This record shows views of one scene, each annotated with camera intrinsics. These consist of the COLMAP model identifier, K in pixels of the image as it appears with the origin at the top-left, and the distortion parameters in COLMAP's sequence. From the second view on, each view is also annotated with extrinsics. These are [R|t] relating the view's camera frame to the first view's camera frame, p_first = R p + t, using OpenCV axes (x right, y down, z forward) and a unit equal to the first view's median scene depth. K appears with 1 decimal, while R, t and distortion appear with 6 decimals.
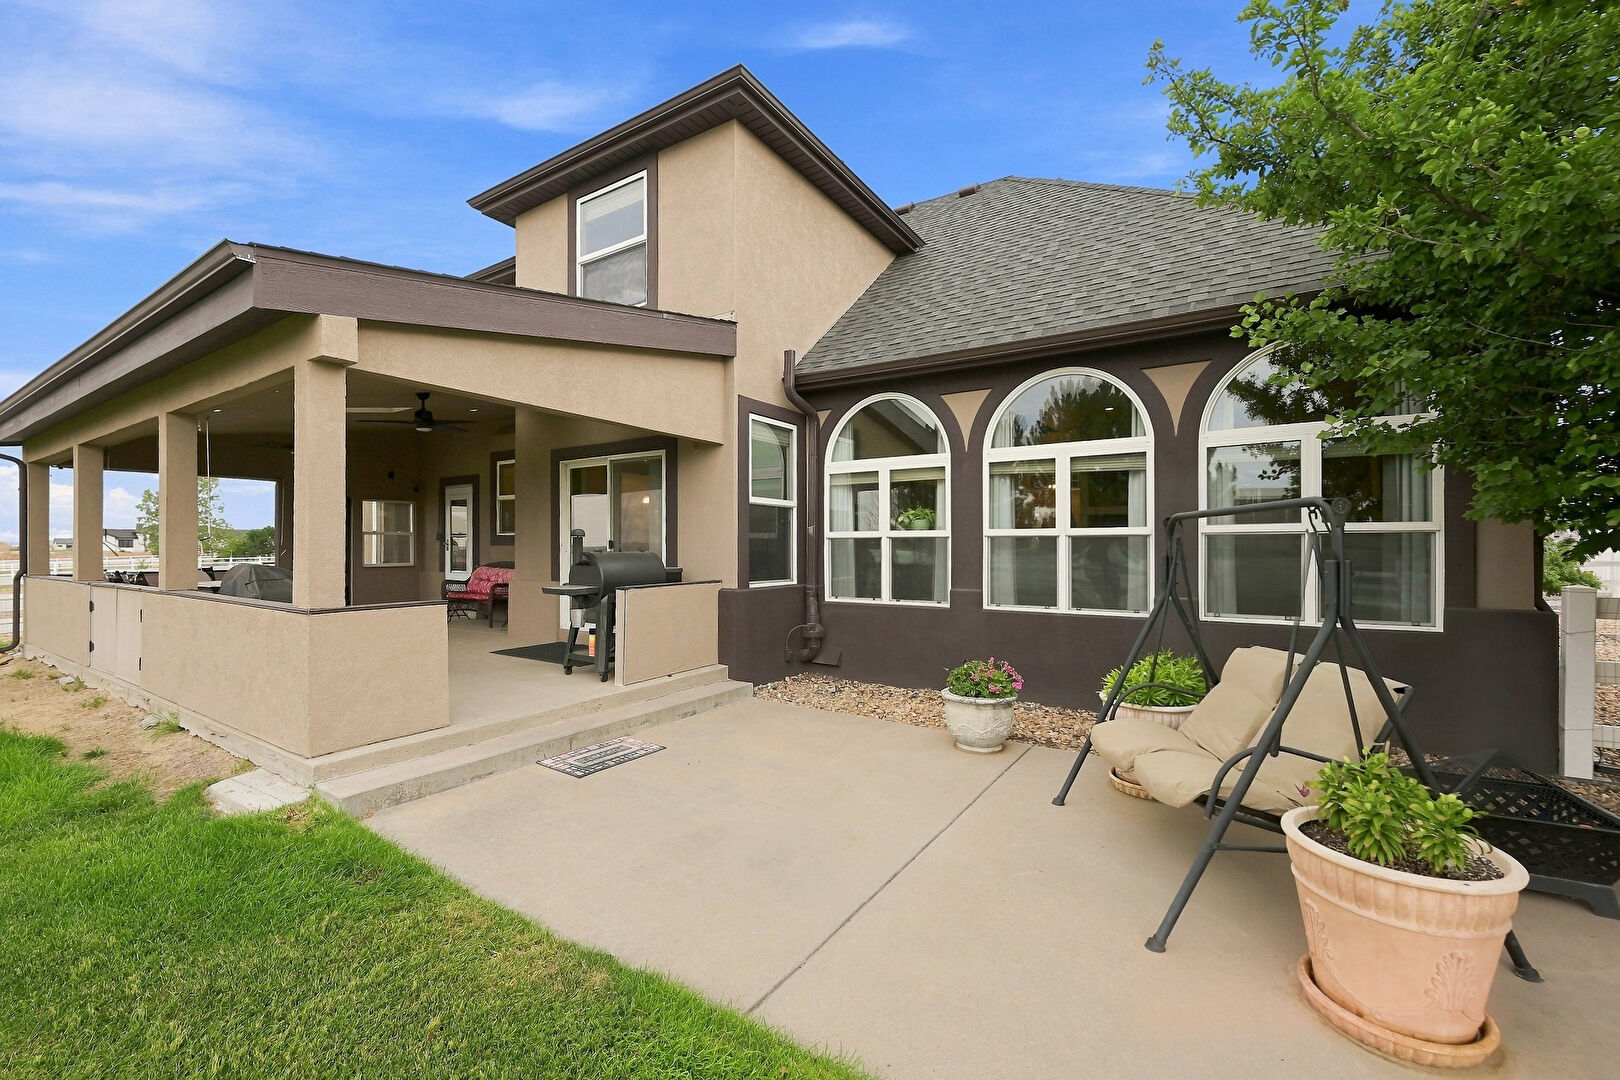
lens RADIAL K [[664.6, 0, 795.4], [0, 664.6, 546.7], [0, 0, 1]] dist [0.001028, 0.000093]
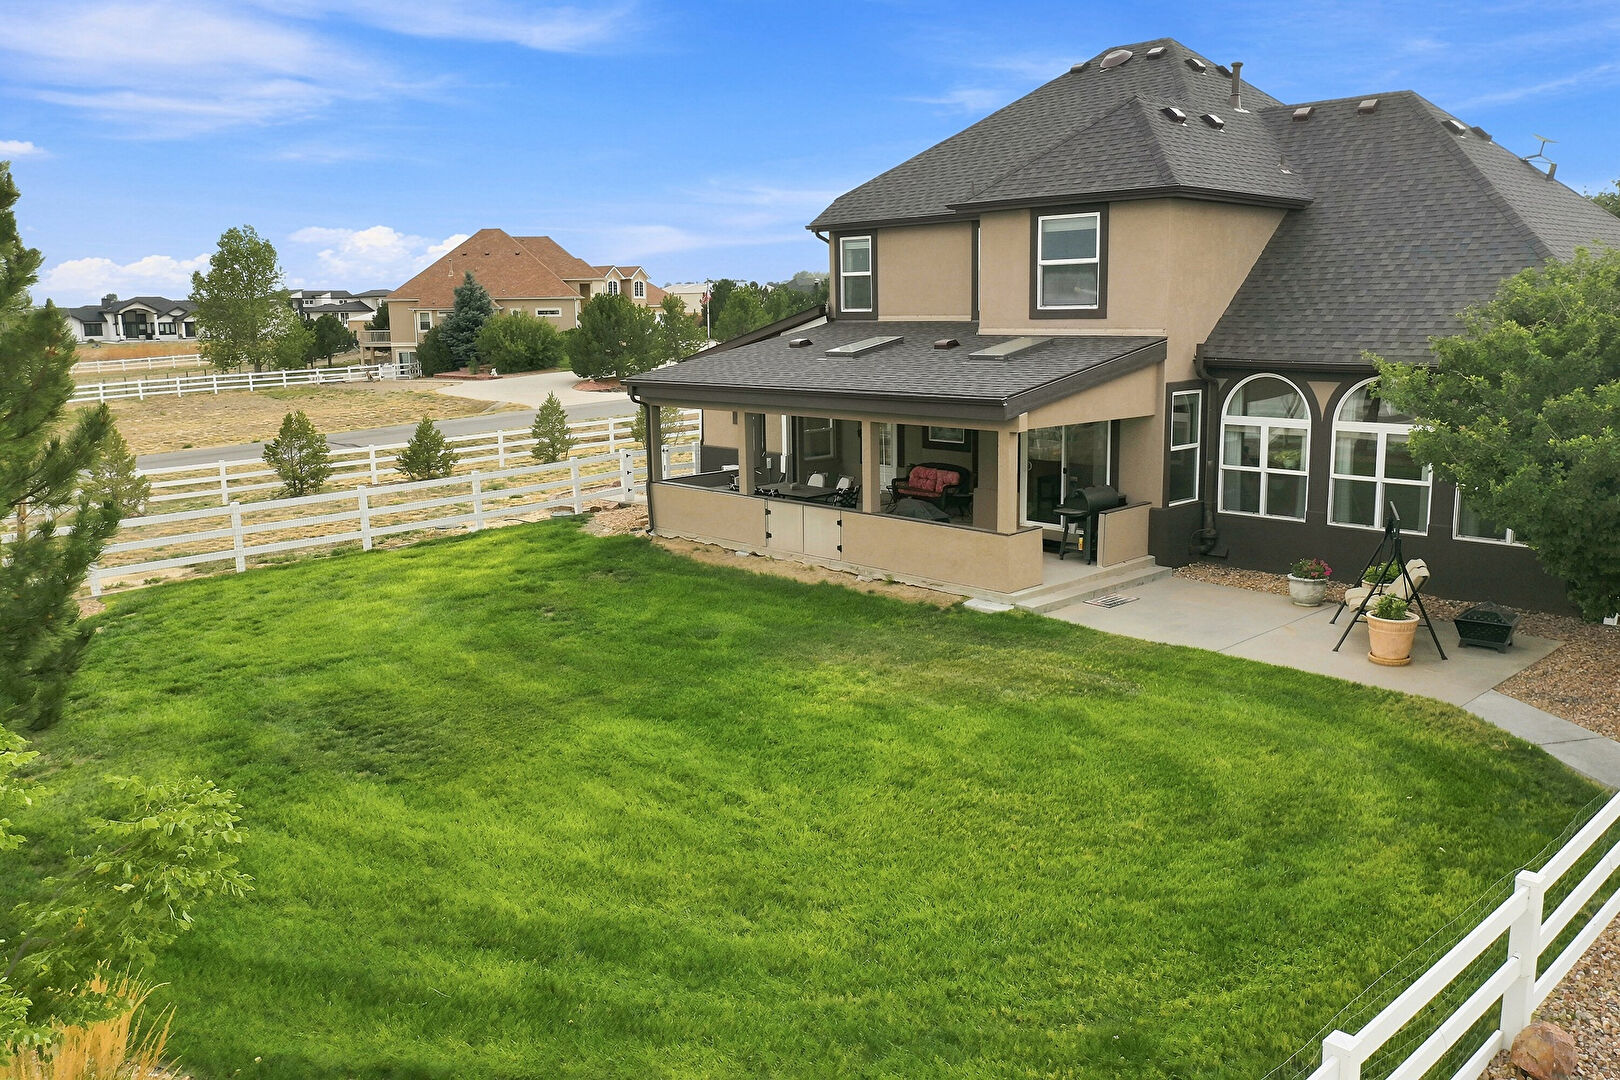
lens RADIAL K [[1258.4, 0, 810.0], [0, 1258.4, 540.0], [0, 0, 1]] dist [-0.029334, -0.001951]
pose [[0.973772, 0.023920, -0.226266, -0.218569], [0.018120, 0.983147, 0.181916, -0.405216], [0.226804, -0.181244, 0.956928, -1.975550]]
